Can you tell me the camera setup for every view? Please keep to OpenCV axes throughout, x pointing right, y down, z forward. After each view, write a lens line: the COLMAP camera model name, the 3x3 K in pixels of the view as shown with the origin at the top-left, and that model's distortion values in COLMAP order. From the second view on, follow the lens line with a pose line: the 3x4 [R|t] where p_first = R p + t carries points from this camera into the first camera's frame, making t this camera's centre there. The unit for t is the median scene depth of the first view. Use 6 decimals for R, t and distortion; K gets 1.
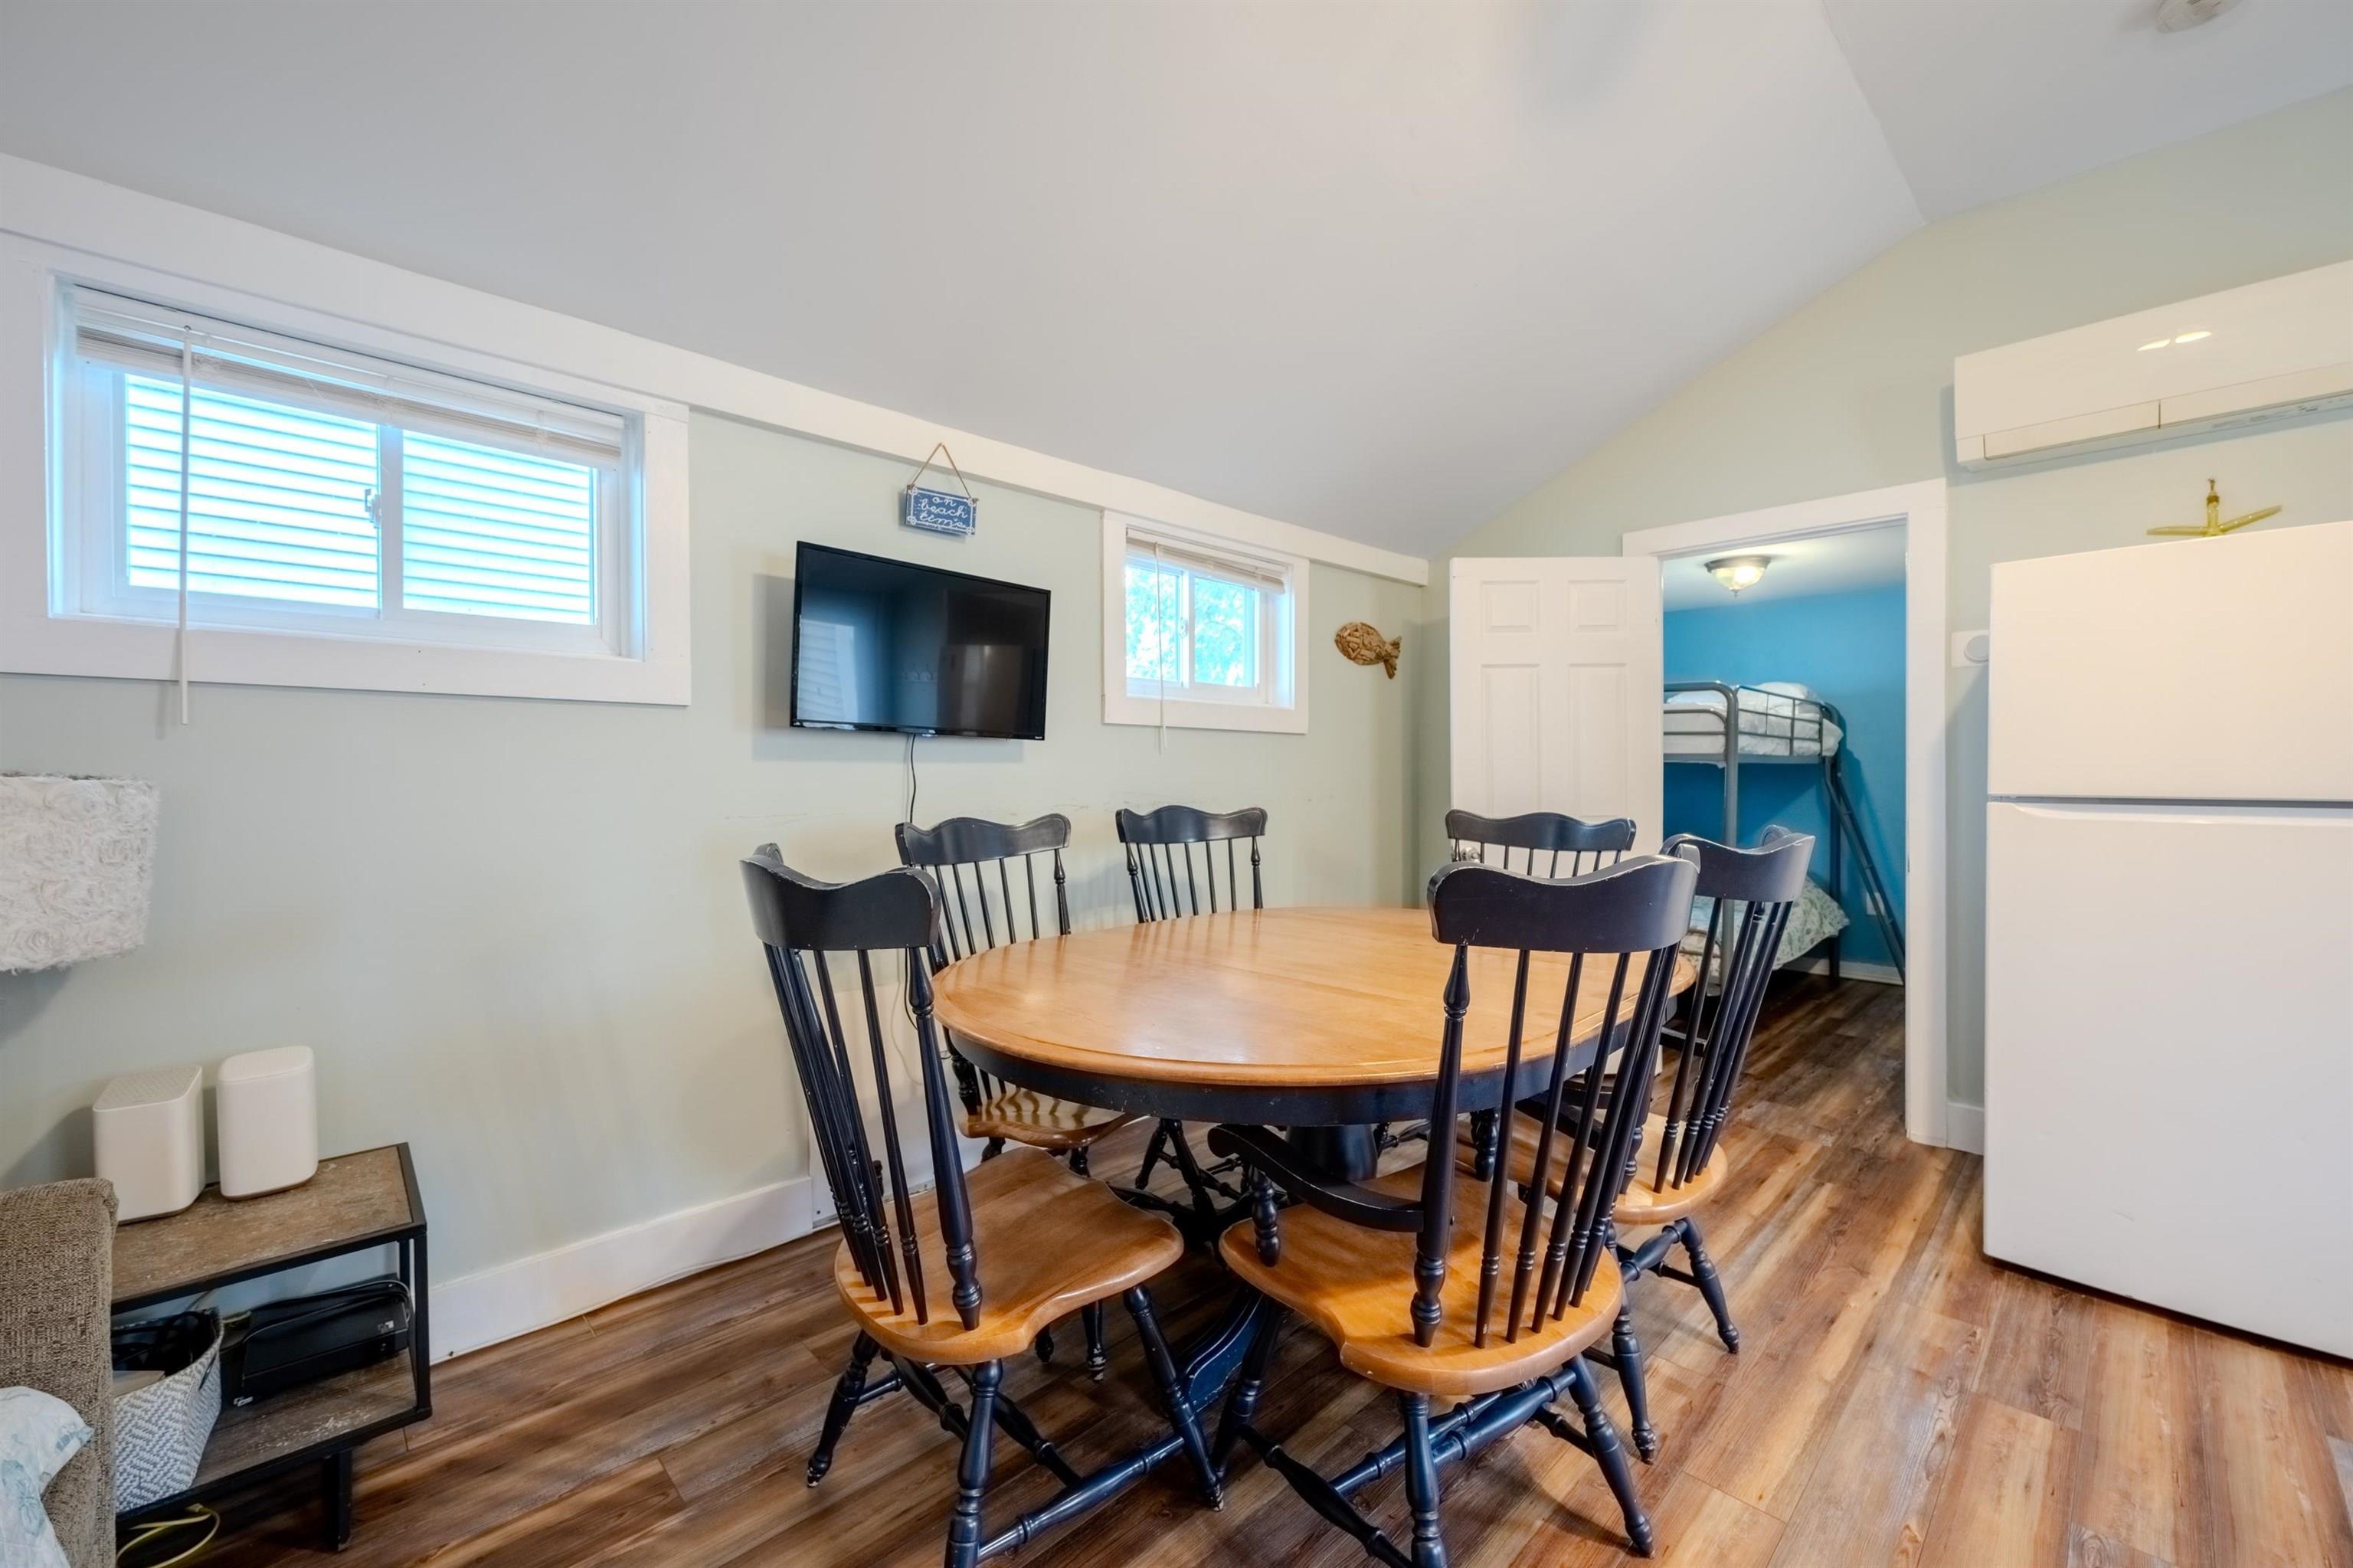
lens RADIAL K [[943.4, 0, 1177.0], [0, 943.4, 780.8], [0, 0, 1]] dist [0.000792, 0.000127]
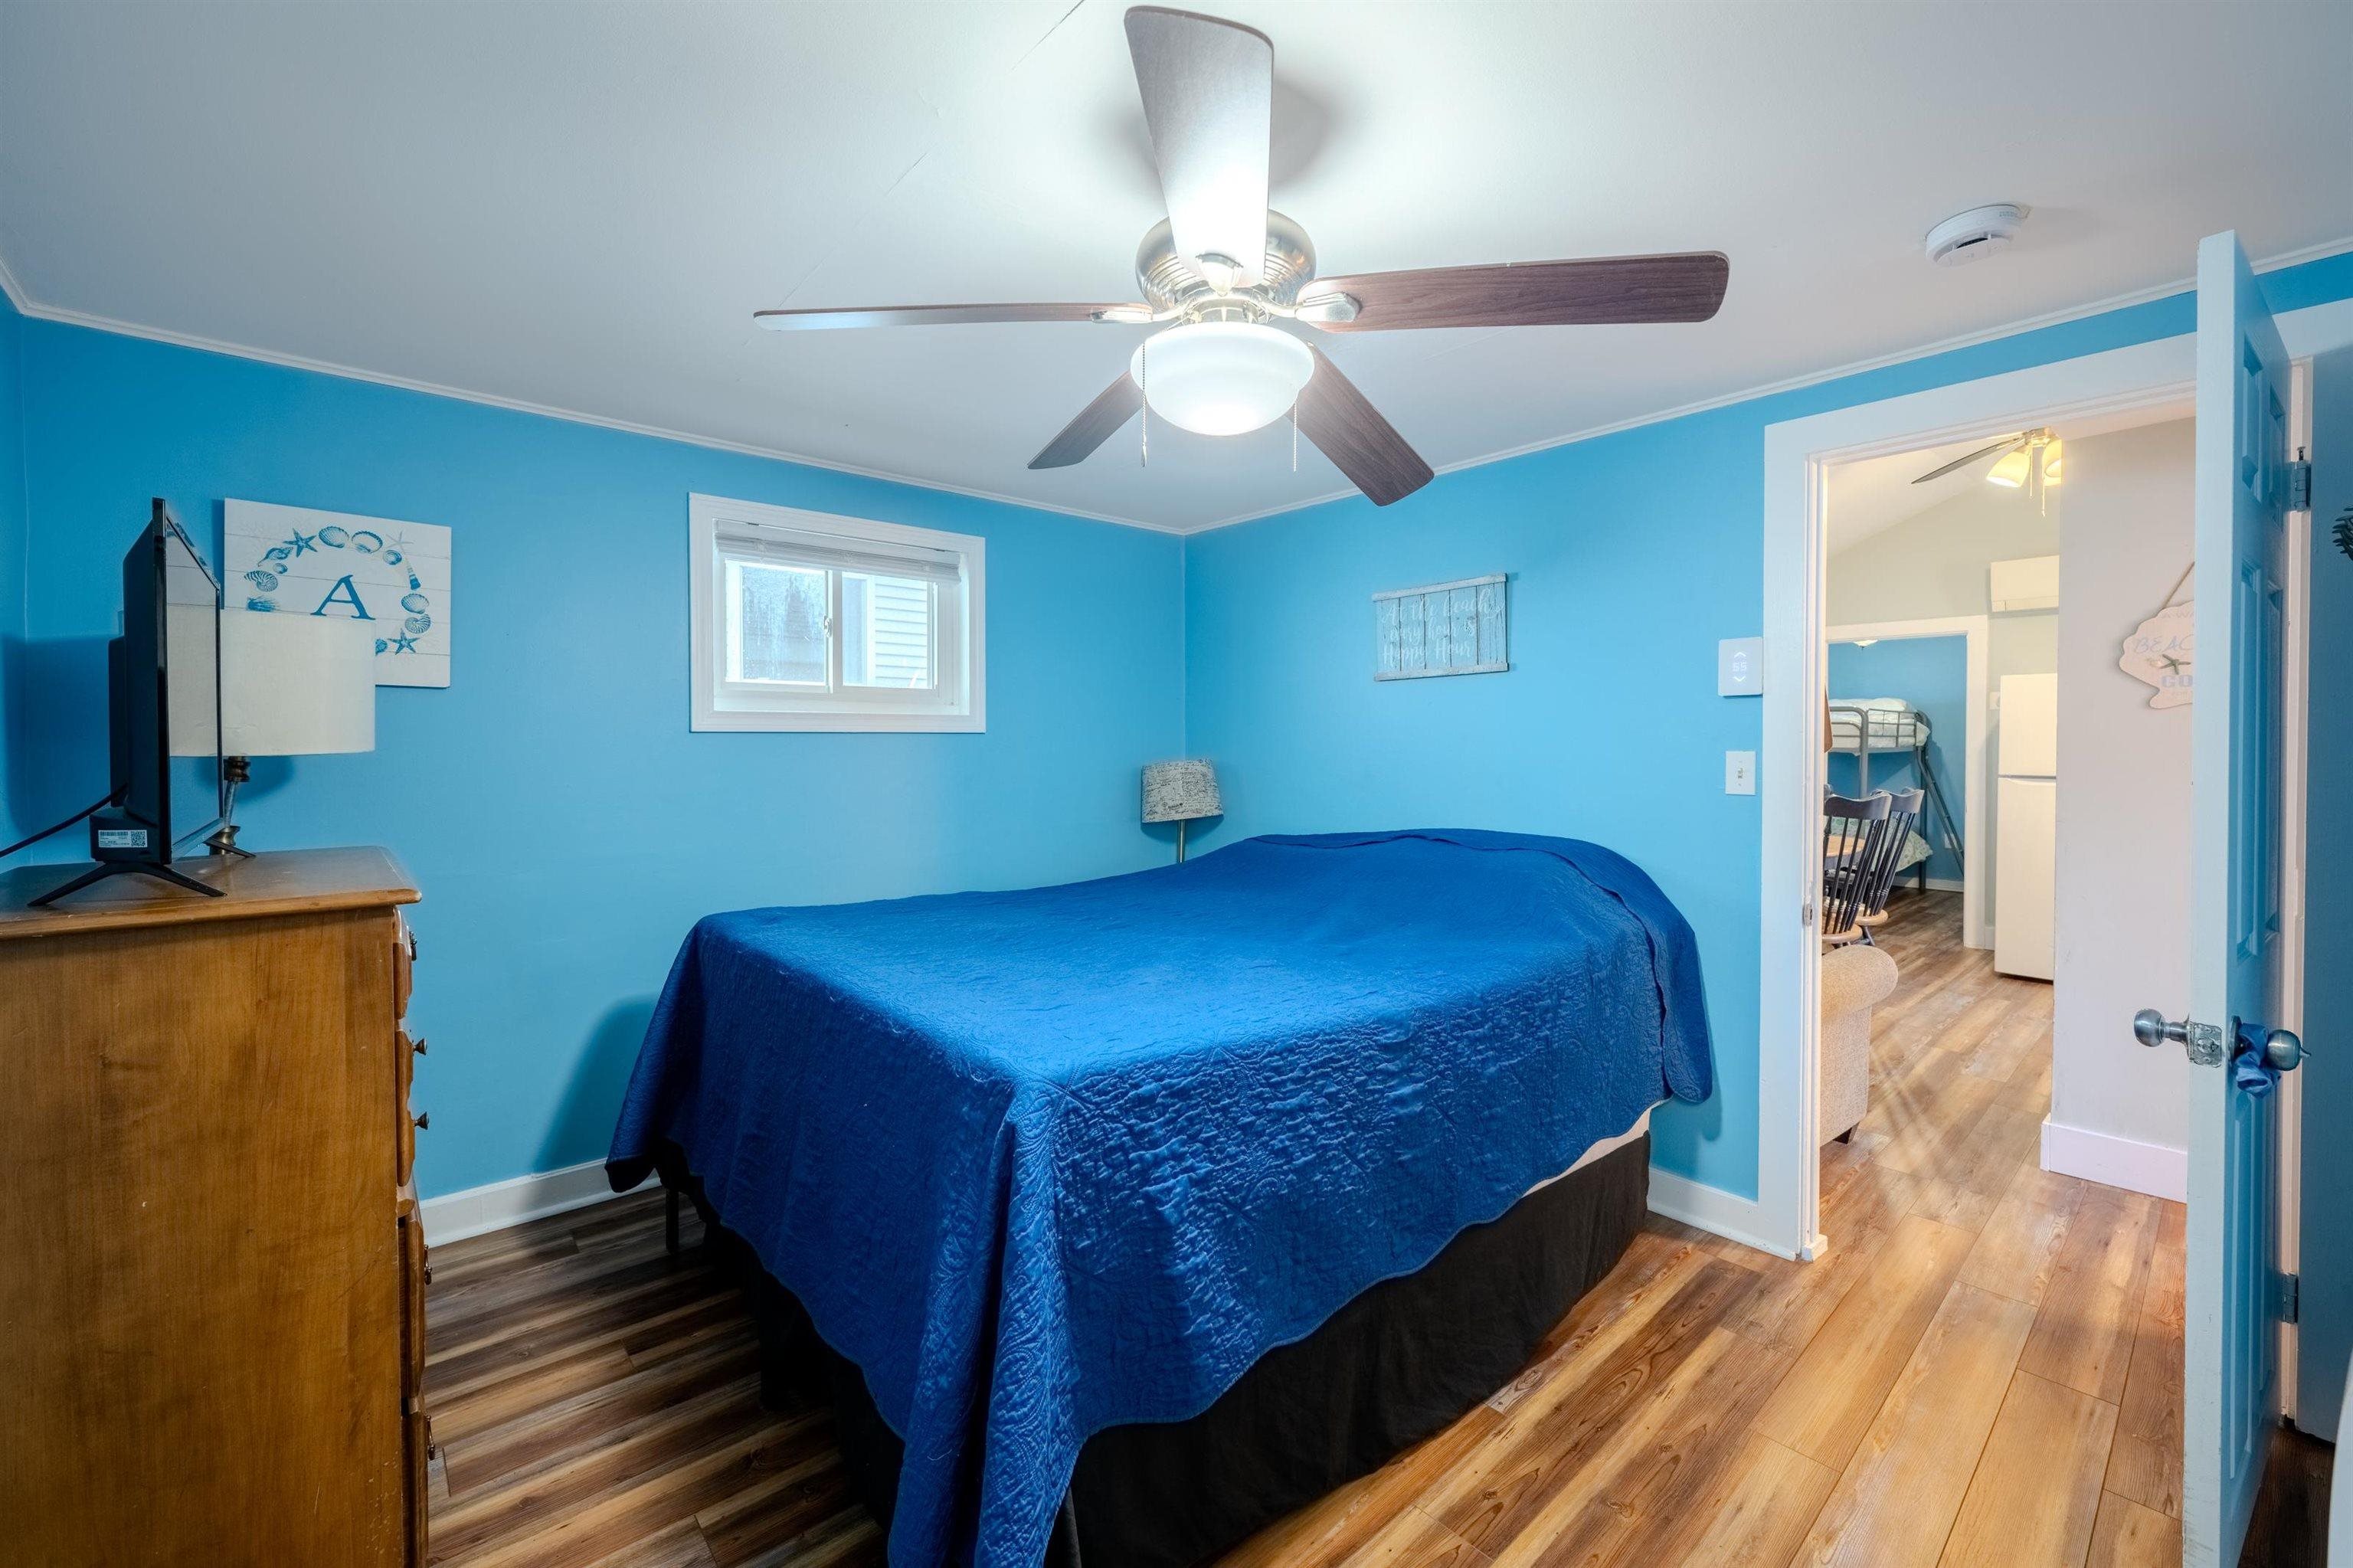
lens RADIAL K [[943.4, 0, 1176.6], [0, 943.4, 753.9], [0, 0, 1]] dist [0.000792, 0.000127]
pose [[0.998501, 0.004021, -0.054585, -0.834251], [-0.003572, 0.999959, 0.008321, -0.038773], [0.054616, -0.008113, 0.998474, -1.155596]]
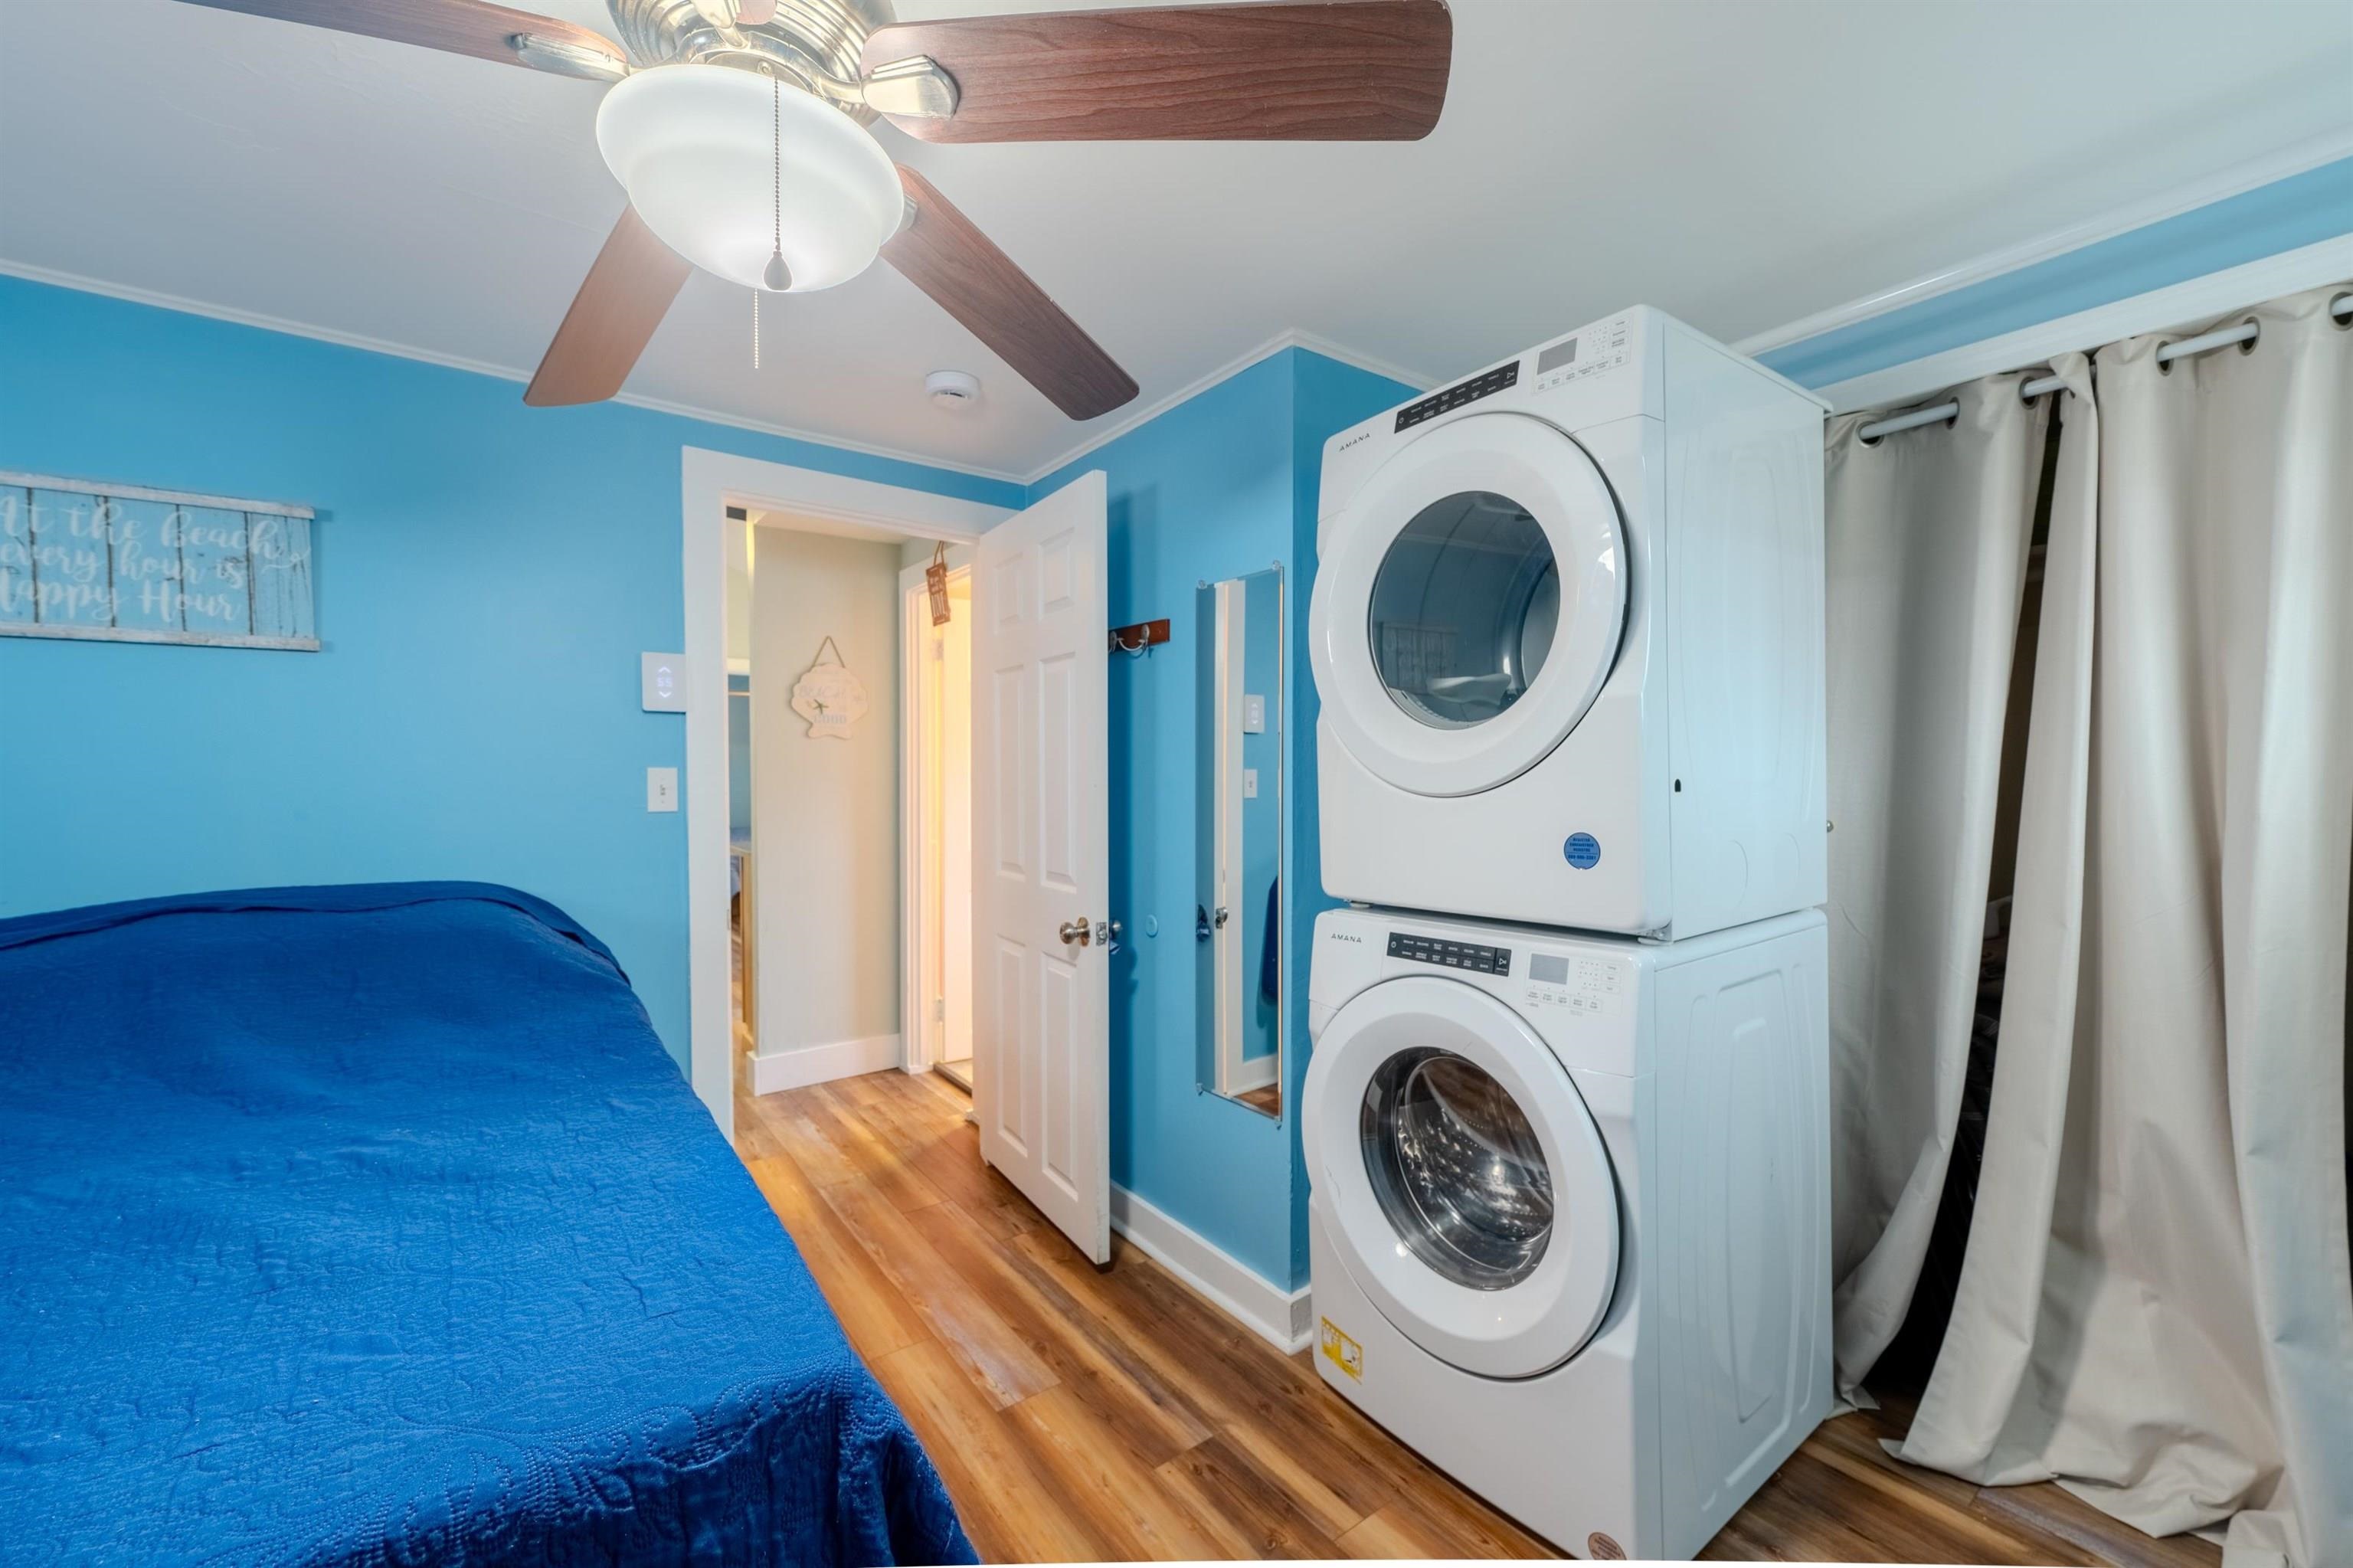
lens RADIAL K [[943.4, 0, 1177.8], [0, 943.4, 796.6], [0, 0, 1]] dist [0.000792, 0.000127]
pose [[0.129072, -0.026042, 0.991293, -1.440336], [-0.003729, 0.999635, 0.026747, -0.030782], [-0.991628, -0.007148, 0.128928, -0.546567]]
